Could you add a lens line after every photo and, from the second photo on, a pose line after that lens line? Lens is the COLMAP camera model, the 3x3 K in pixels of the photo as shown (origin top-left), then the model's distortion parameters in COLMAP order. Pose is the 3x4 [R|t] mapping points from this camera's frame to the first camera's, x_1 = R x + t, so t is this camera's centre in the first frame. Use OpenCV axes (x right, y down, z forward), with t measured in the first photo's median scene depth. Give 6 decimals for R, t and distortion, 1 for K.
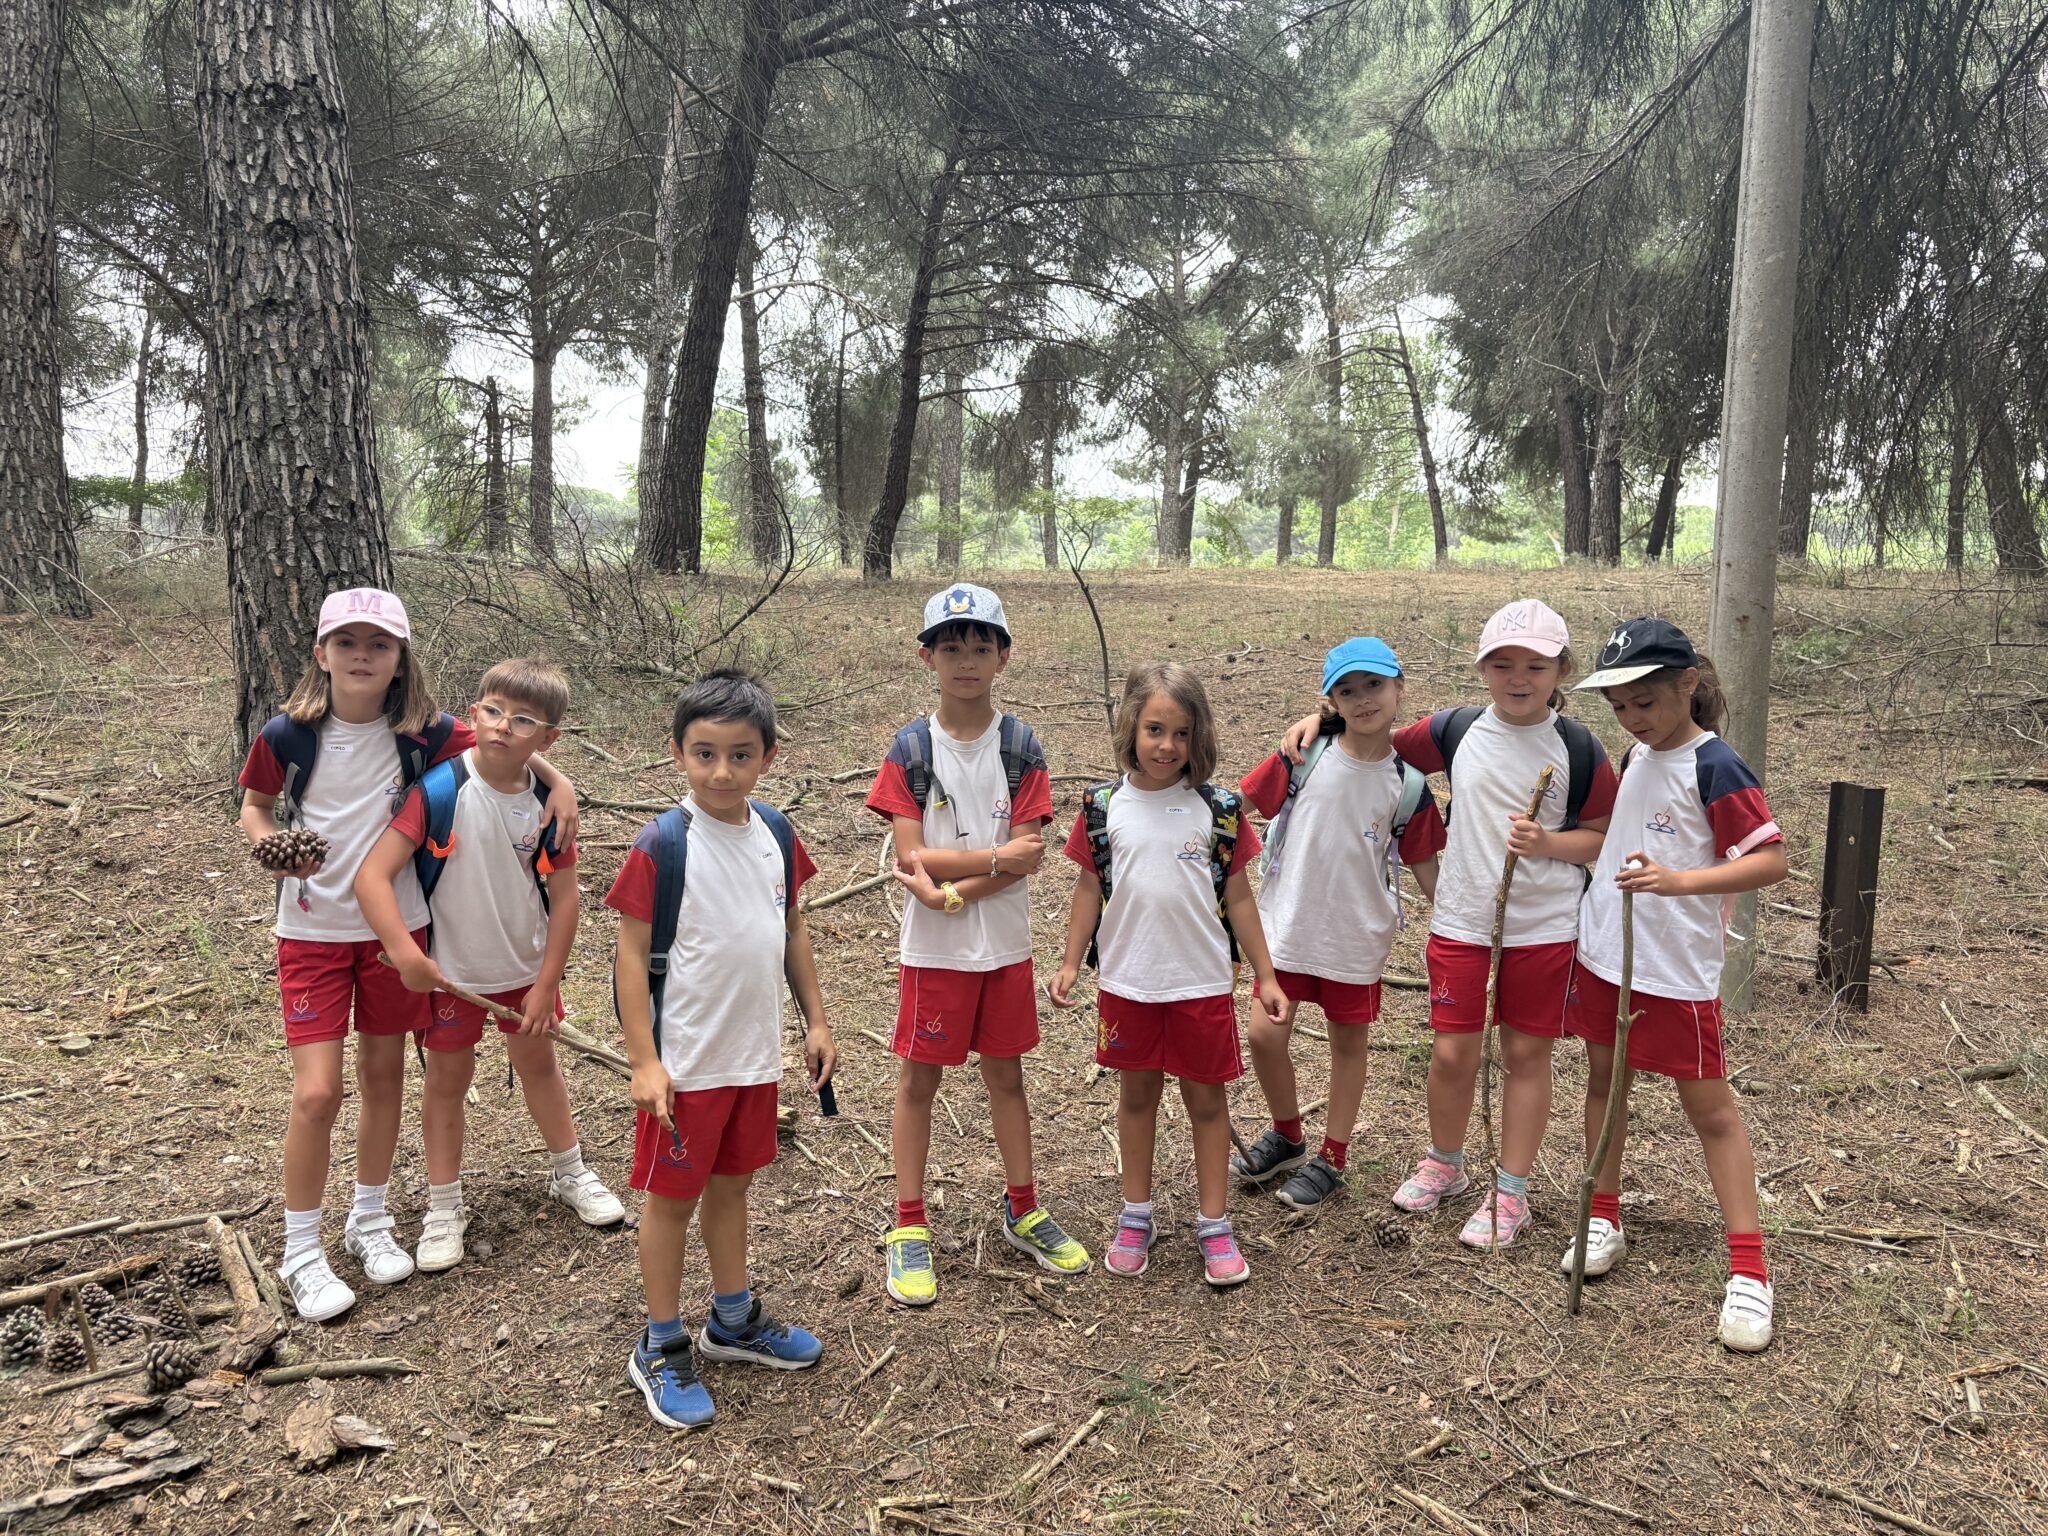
lens RADIAL K [[1543.0, 0, 1006.5], [0, 1543.0, 780.1], [0, 0, 1]] dist [0.052928, -0.050621]
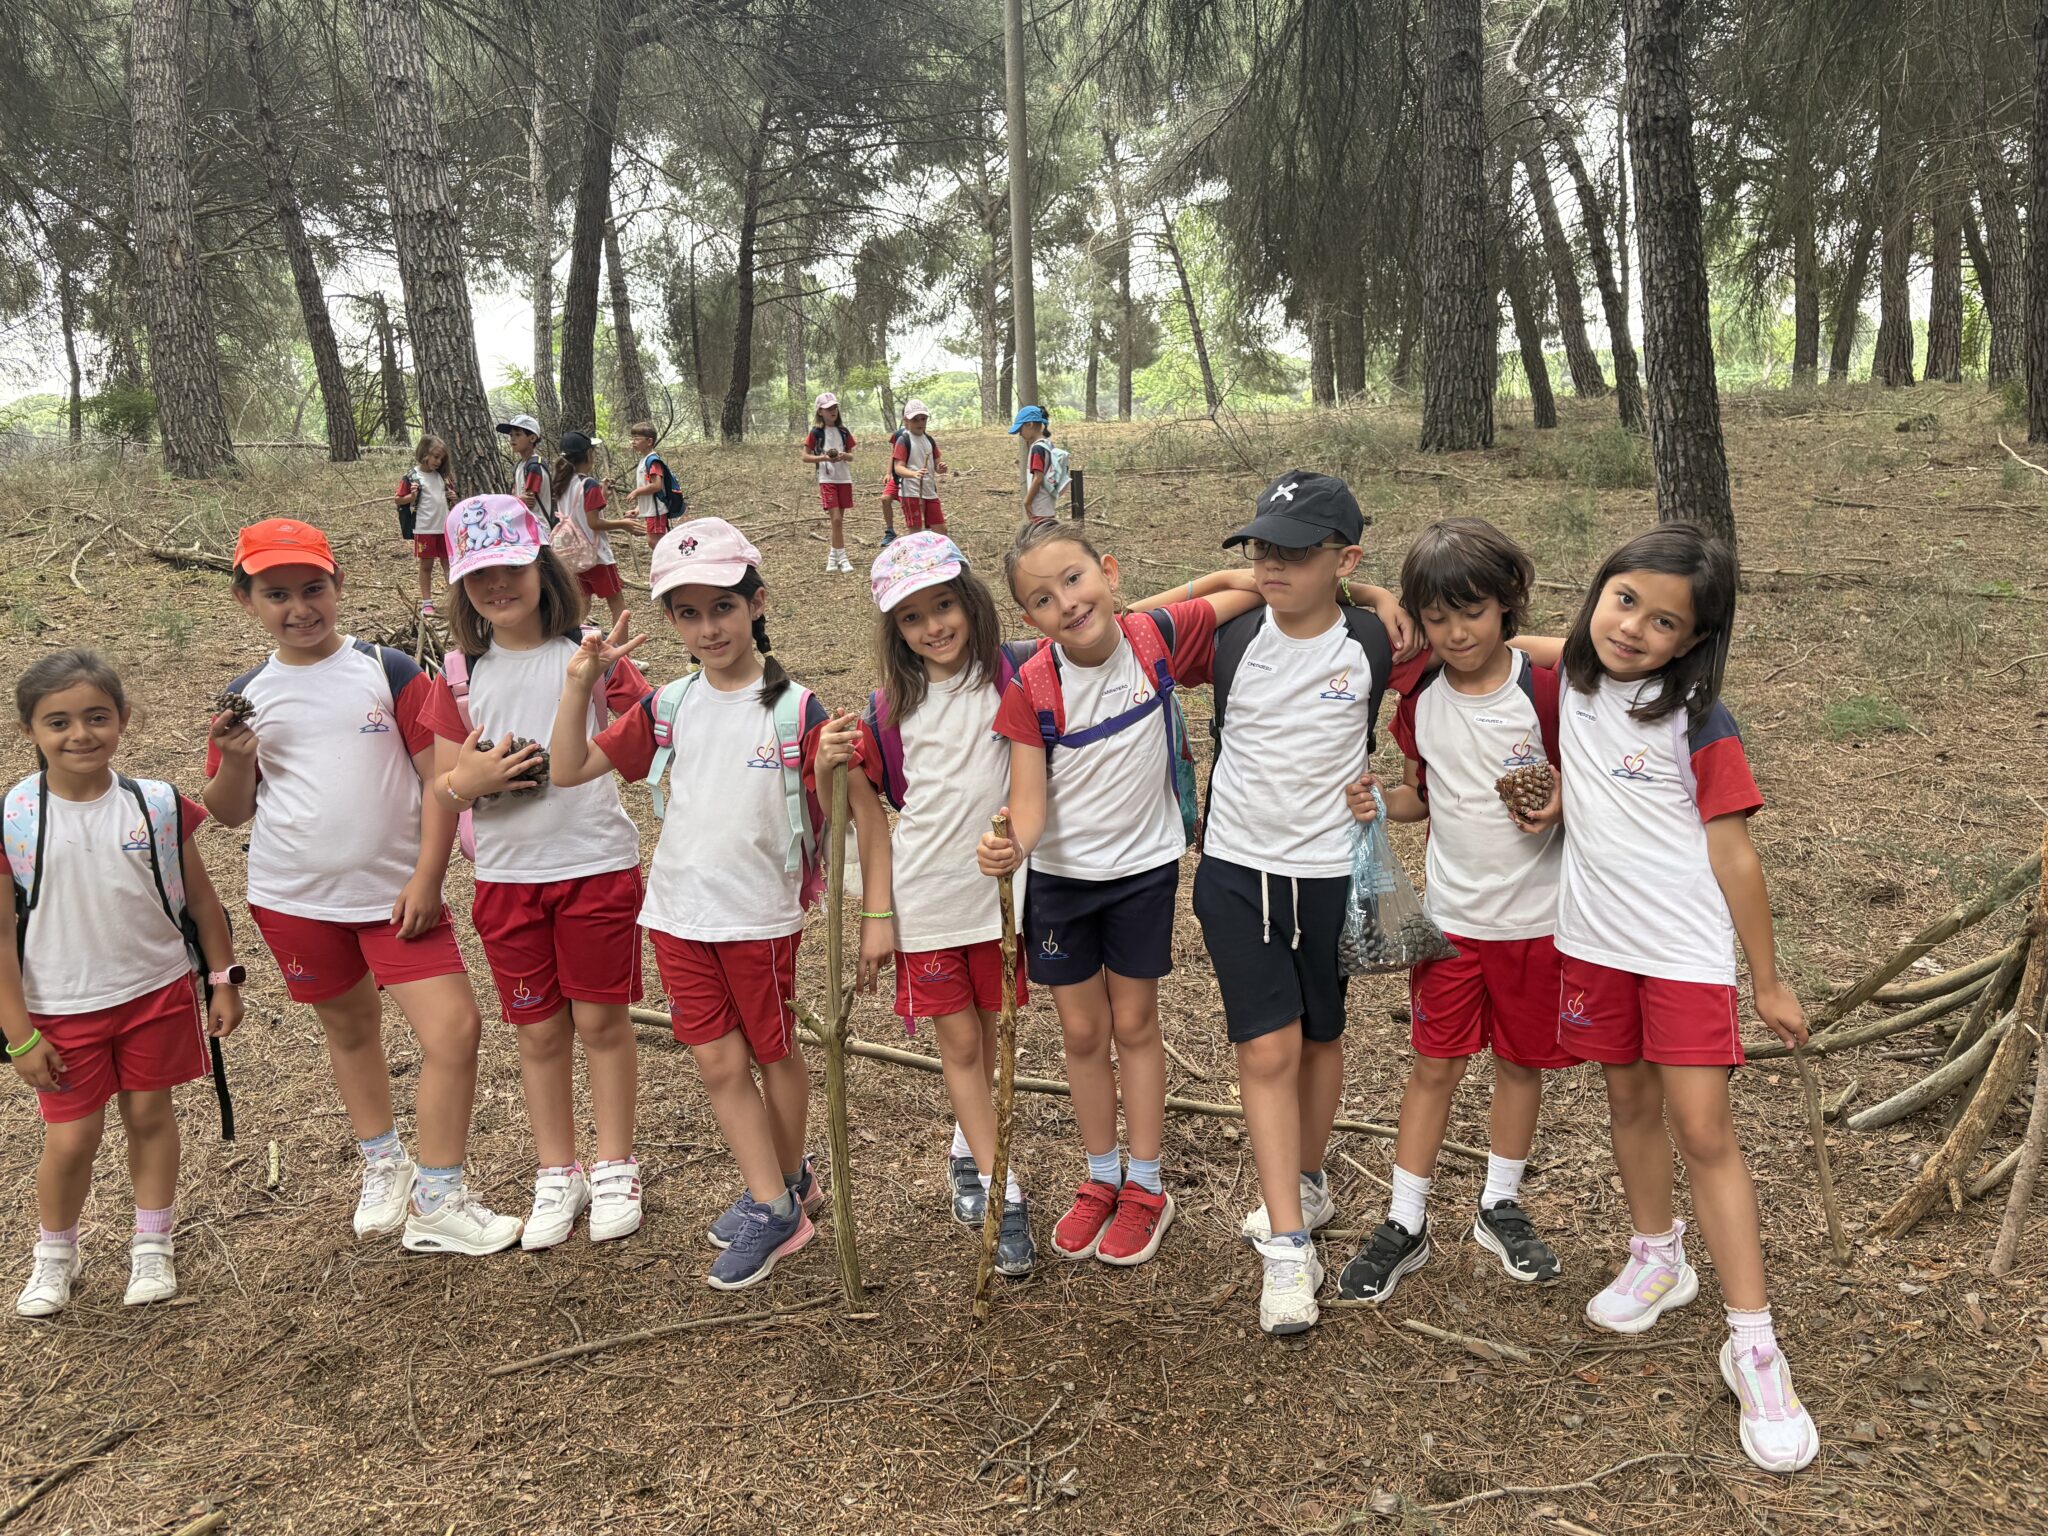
lens RADIAL K [[1543.0, 0, 1004.4], [0, 1543.0, 769.2], [0, 0, 1]] dist [0.052928, -0.050621]
pose [[0.995343, -0.070343, 0.065905, 0.020477], [0.065559, 0.995238, 0.072132, 0.033059], [-0.070665, -0.067476, 0.995215, -0.177837]]
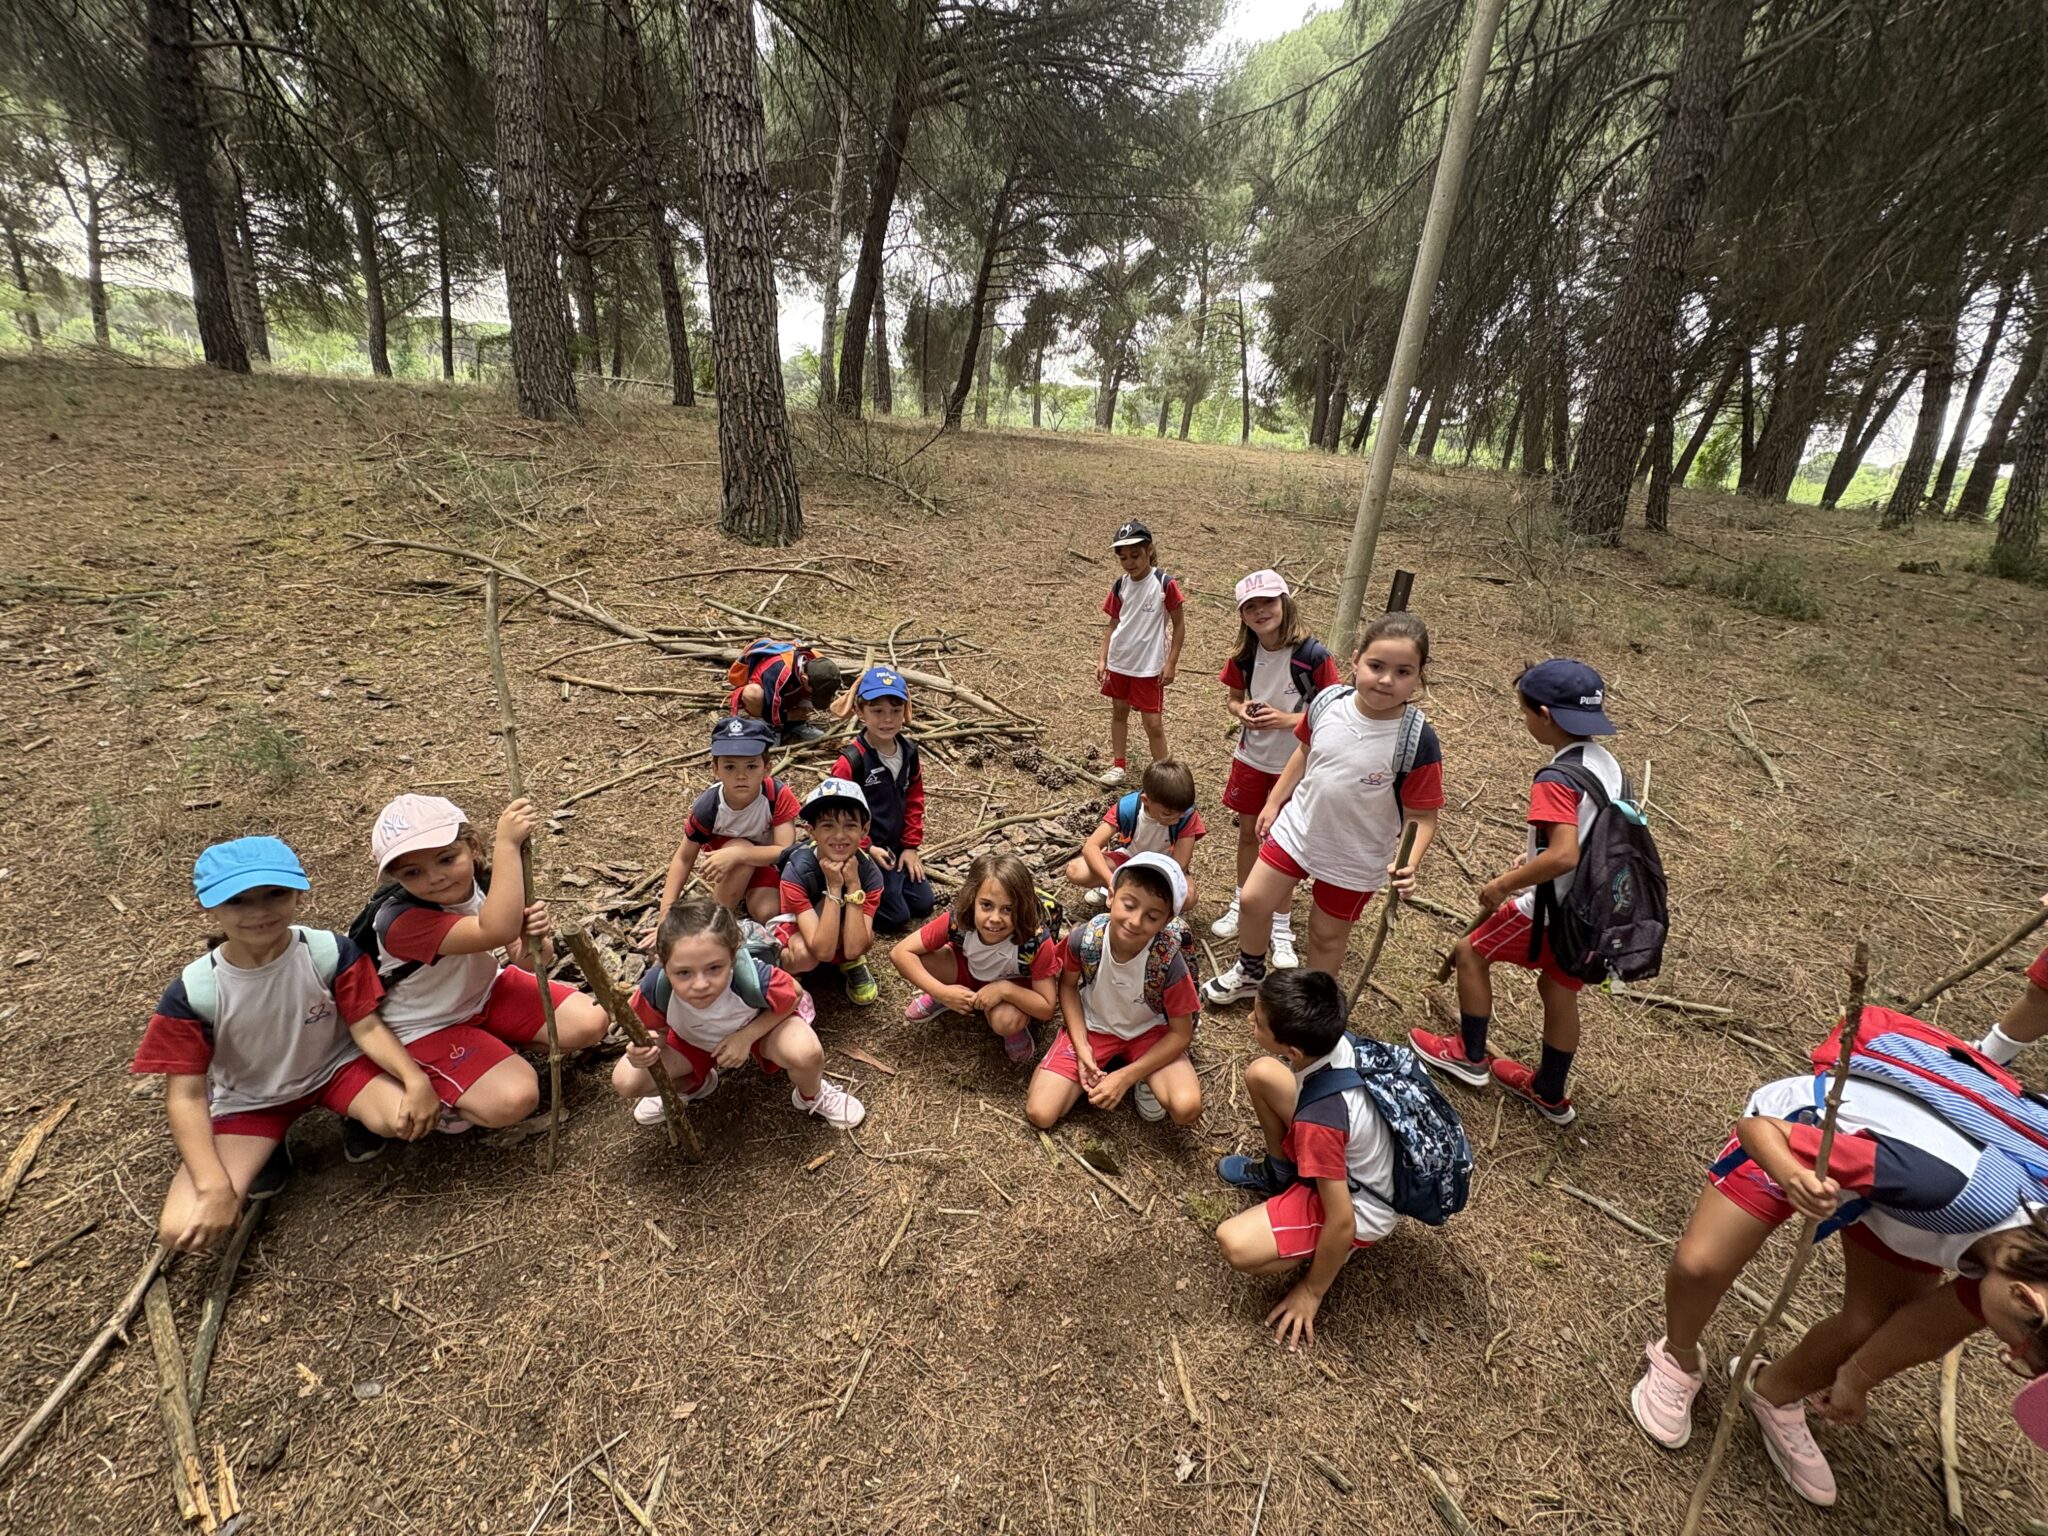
lens RADIAL K [[811.1, 0, 1020.9], [0, 811.1, 766.3], [0, 0, 1]] dist [-0.000483, 0.000274]
pose [[0.996731, 0.062574, 0.051111, -0.013078], [-0.073797, 0.962613, 0.260634, 0.001066], [-0.032891, -0.263554, 0.964084, -0.034633]]
